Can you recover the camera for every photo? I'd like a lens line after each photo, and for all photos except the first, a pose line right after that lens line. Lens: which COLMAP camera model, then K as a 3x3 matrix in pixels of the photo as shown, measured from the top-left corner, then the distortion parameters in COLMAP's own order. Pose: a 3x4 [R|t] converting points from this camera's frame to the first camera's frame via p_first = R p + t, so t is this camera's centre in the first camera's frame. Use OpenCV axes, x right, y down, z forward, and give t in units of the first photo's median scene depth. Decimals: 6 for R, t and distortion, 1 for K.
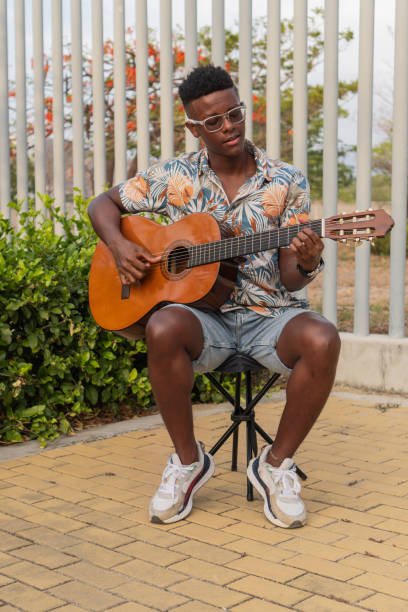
lens RADIAL K [[1031.8, 0, 204.0], [0, 1031.8, 306.0], [0, 0, 1]] dist [0.063516, -0.022797]
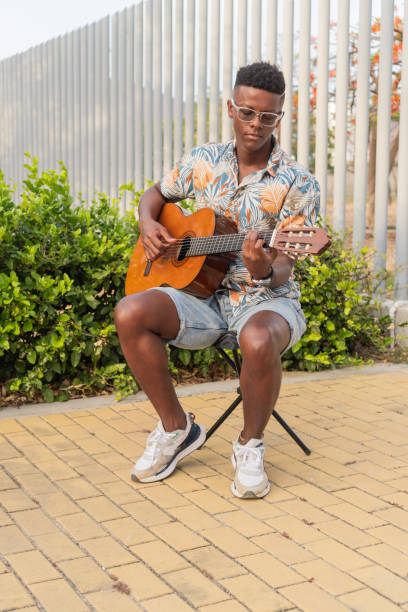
lens RADIAL K [[938.0, 0, 217.2], [0, 938.0, 305.9], [0, 0, 1]] dist [0.026689, -0.008837]
pose [[0.949338, 0.054847, -0.309435, 0.259353], [-0.039527, 0.997672, 0.055571, -0.028811], [0.311762, -0.040525, 0.949296, 0.059132]]
